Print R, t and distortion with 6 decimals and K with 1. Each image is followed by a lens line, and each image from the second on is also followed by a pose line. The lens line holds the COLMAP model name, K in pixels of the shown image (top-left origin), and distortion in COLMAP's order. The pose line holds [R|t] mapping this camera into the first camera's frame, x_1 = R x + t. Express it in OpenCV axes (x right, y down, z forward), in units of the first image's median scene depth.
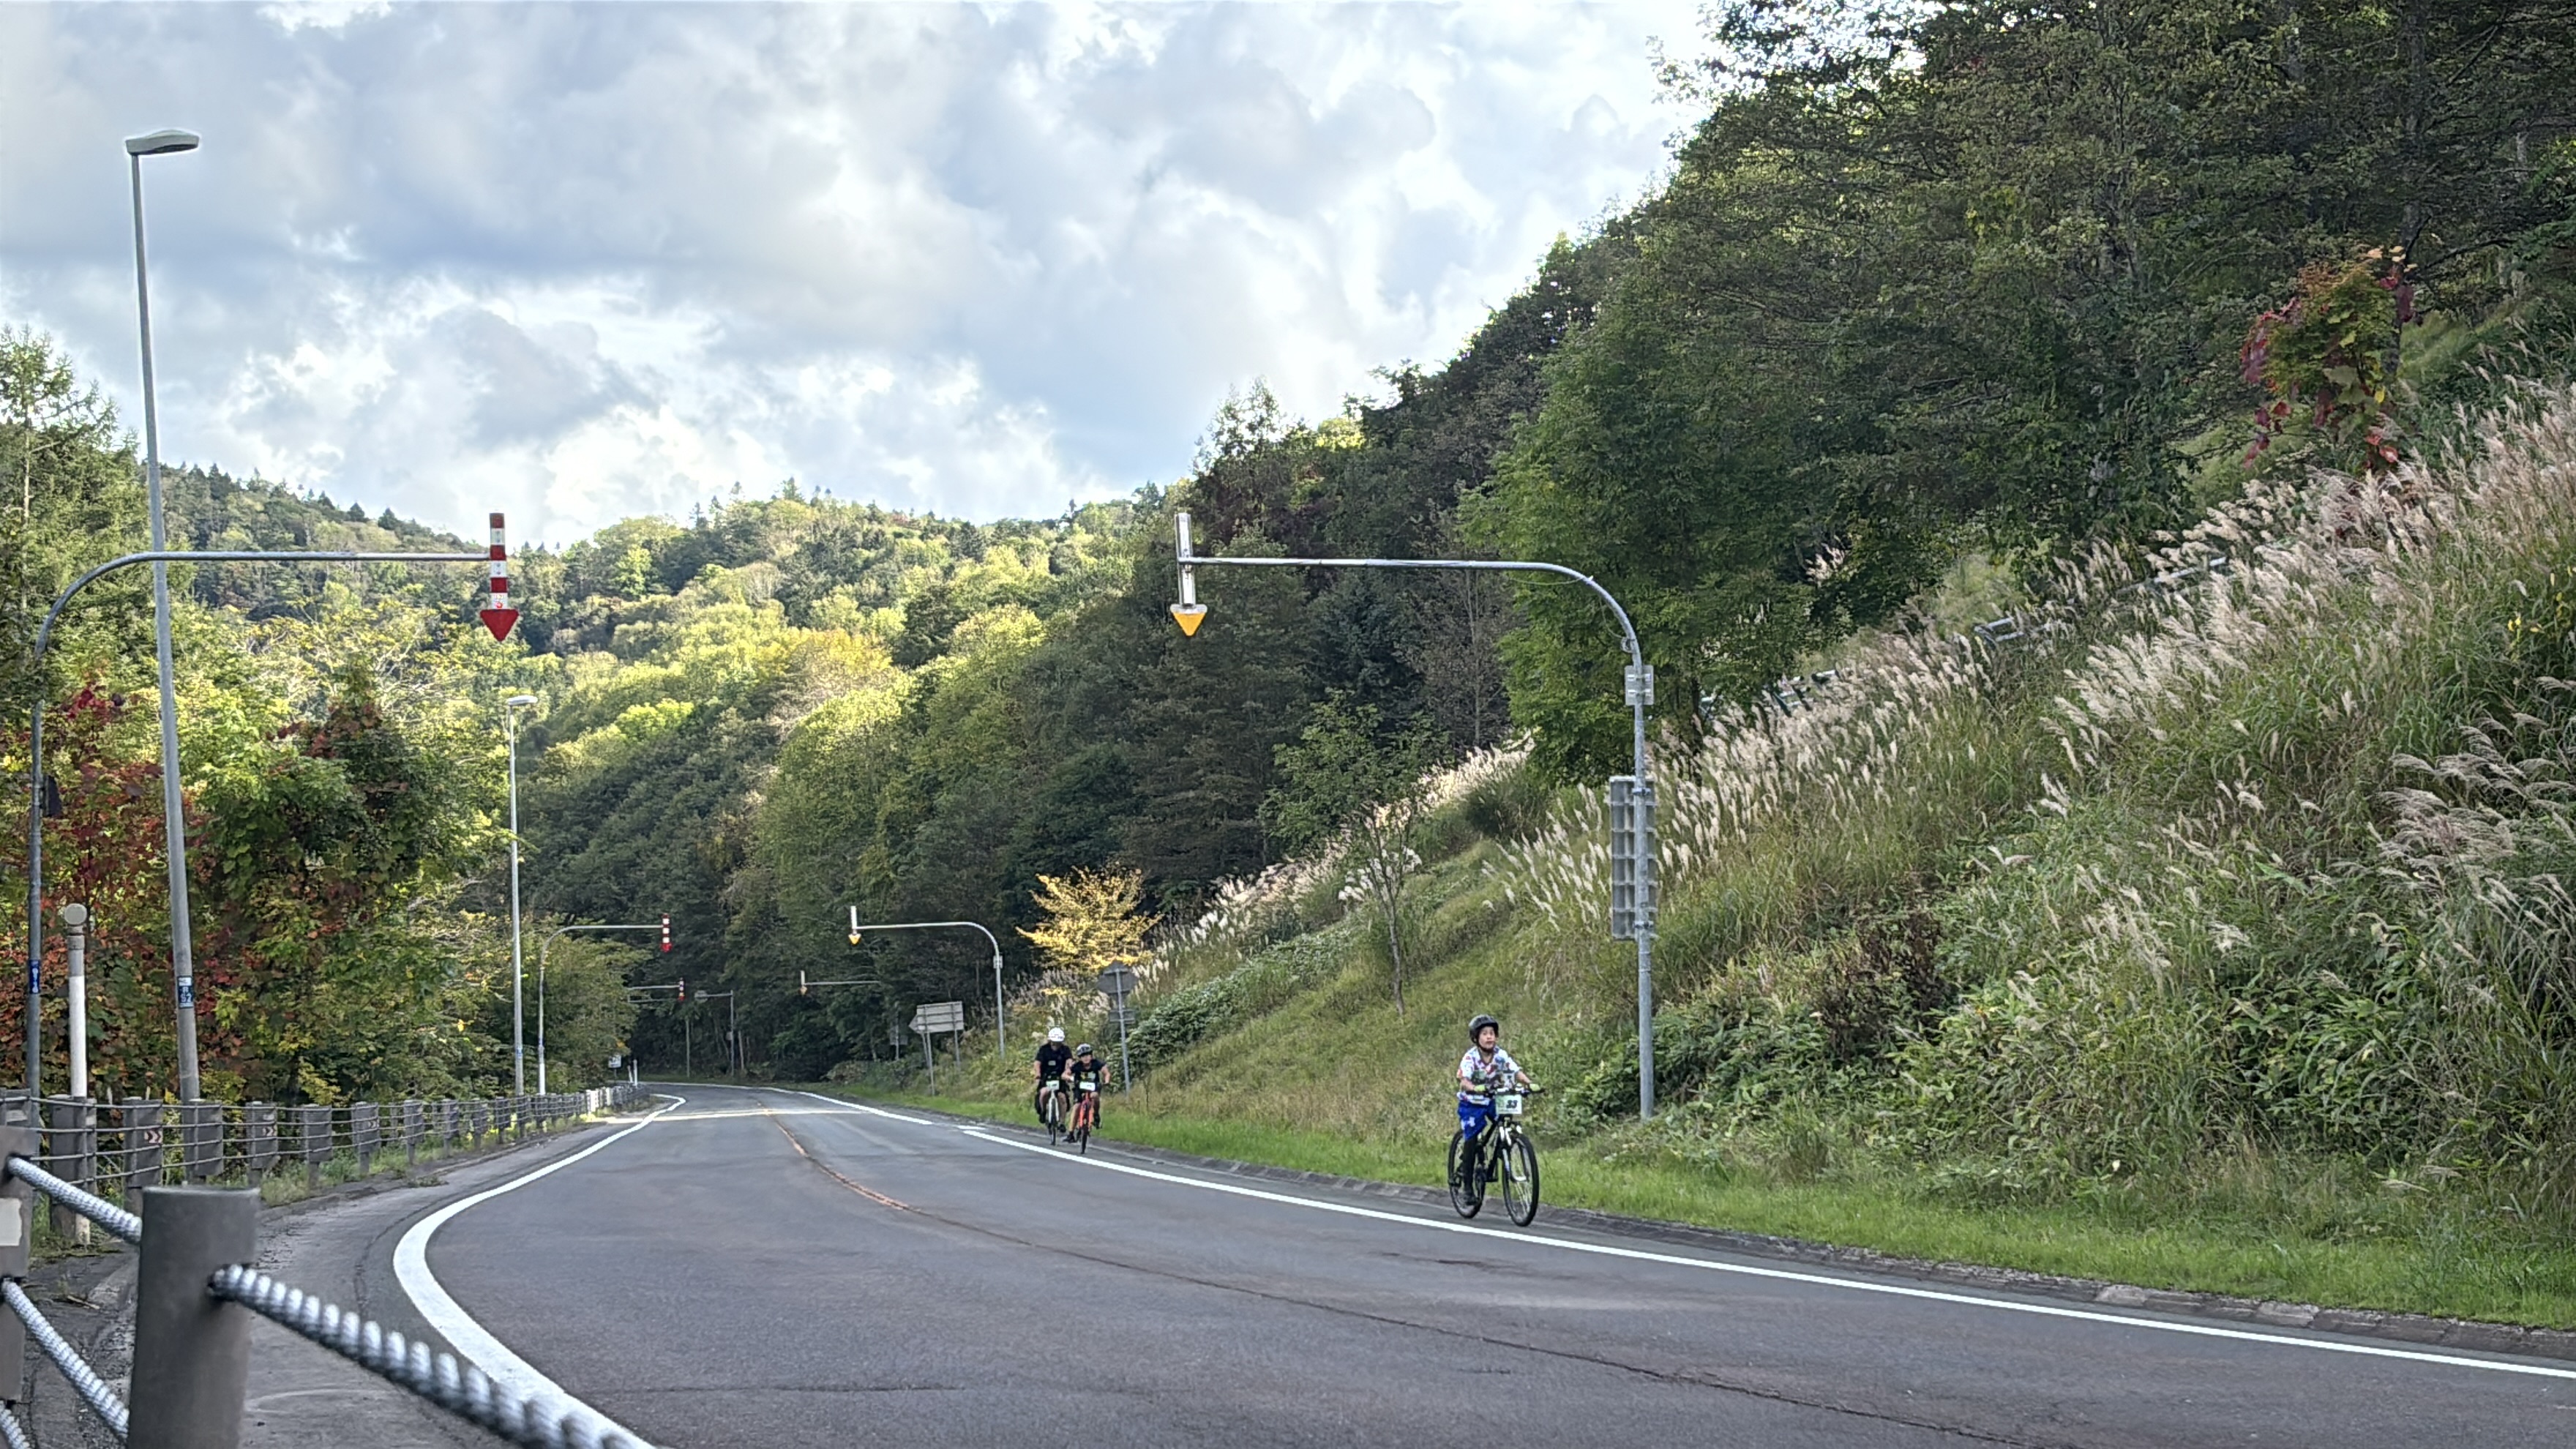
lens RADIAL K [[3784.8, 0, 1259.6], [0, 3784.8, 732.2], [0, 0, 1]] dist [0.201259, 0.000000]
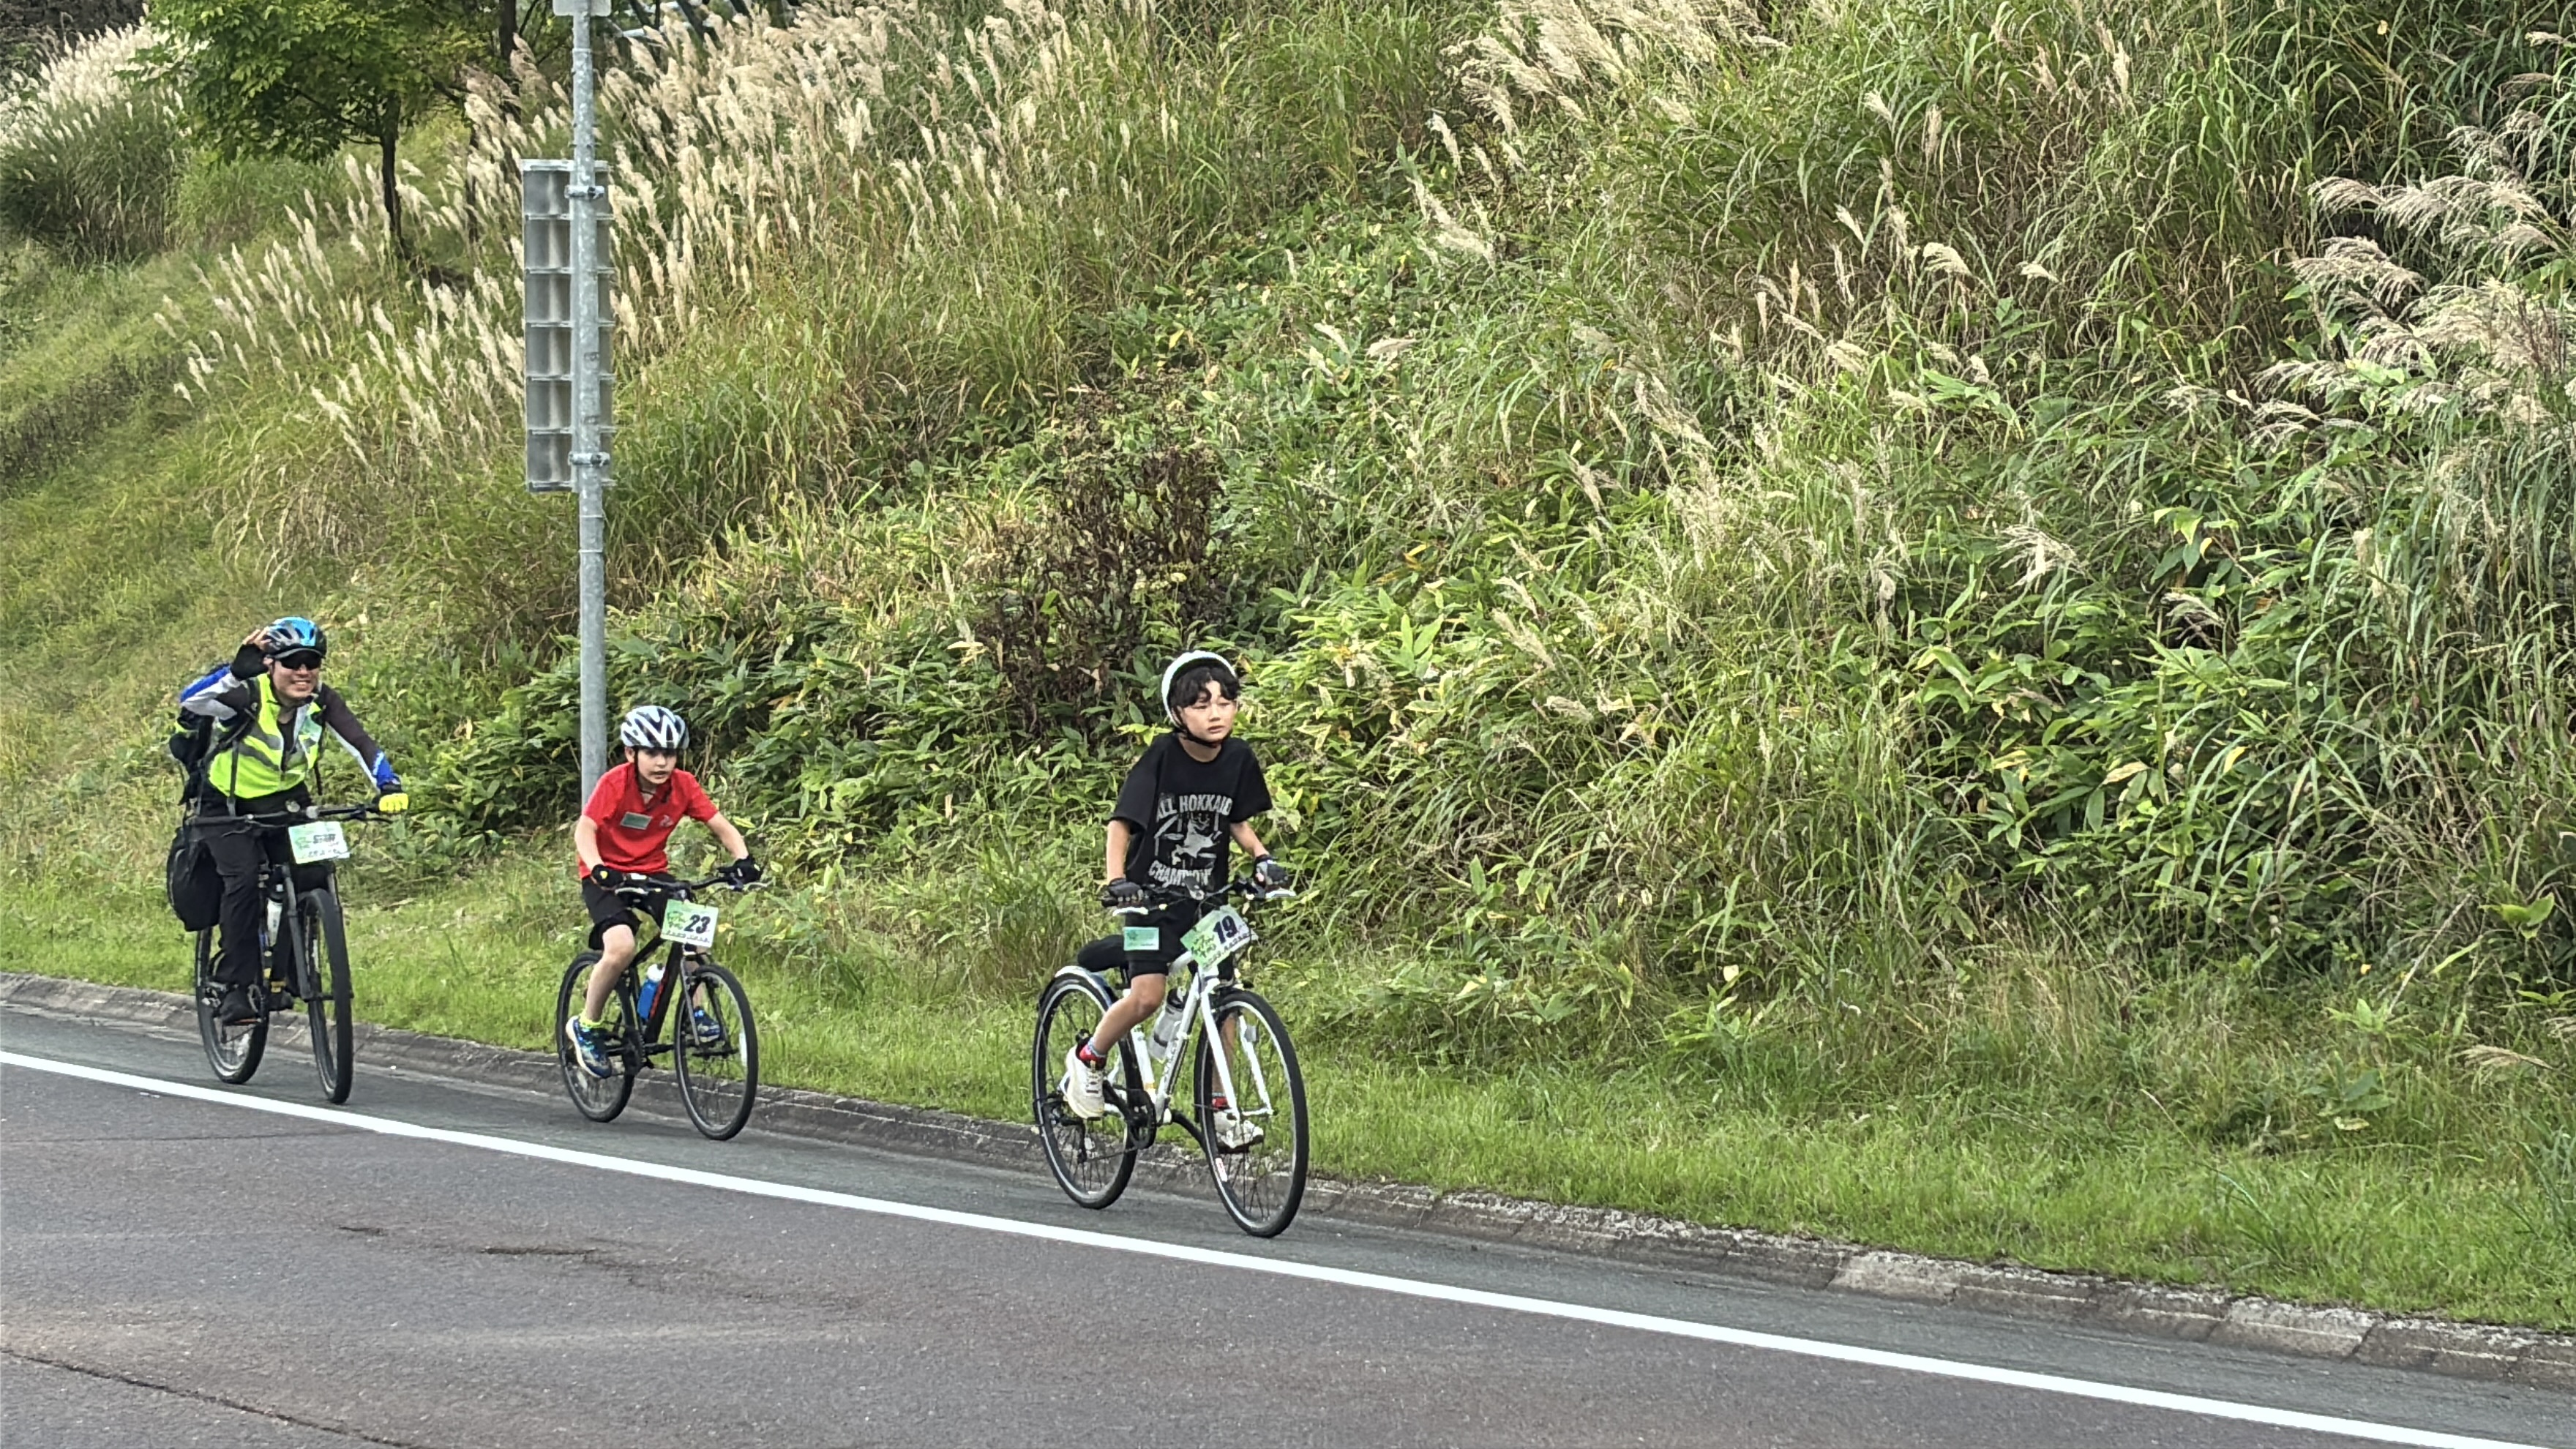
lens RADIAL K [[6685.8, 0, 1299.7], [0, 6685.8, 732.3], [0, 0, 1]] dist [0.358918, 0.000000]
pose [[0.962947, -0.003157, 0.269672, -0.050312], [-0.024421, 0.994803, 0.098851, -0.003470], [-0.268582, -0.101774, 0.957865, 0.127846]]
